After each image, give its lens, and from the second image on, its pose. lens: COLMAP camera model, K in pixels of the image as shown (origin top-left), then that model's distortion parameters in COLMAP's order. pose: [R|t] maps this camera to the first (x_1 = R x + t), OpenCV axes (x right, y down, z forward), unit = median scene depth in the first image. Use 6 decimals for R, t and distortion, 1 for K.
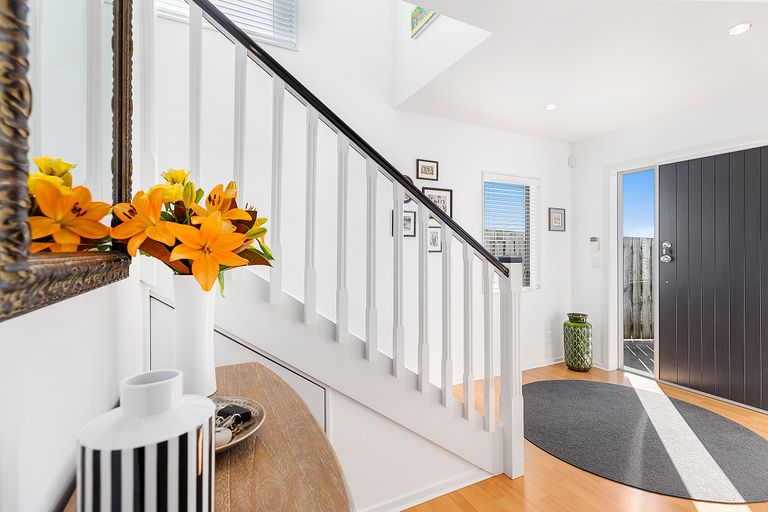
lens RADIAL K [[349.2, 0, 384.0], [0, 349.2, 249.8], [0, 0, 1]] dist [-0.000528, -0.000130]
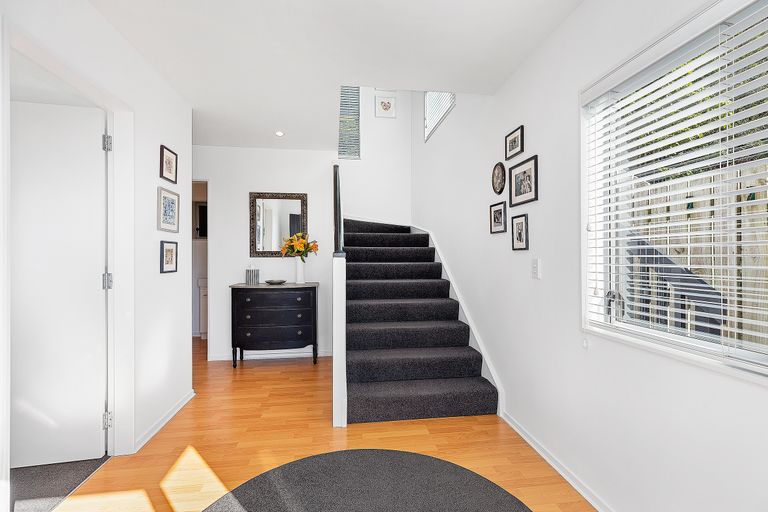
lens RADIAL K [[349.2, 0, 384.0], [0, 349.2, 249.8], [0, 0, 1]] dist [-0.000528, -0.000130]
pose [[-0.327627, -0.007205, -0.944780, 0.929799], [0.004911, 0.999944, -0.009329, 0.011175], [0.944794, -0.007697, -0.327574, 0.966159]]
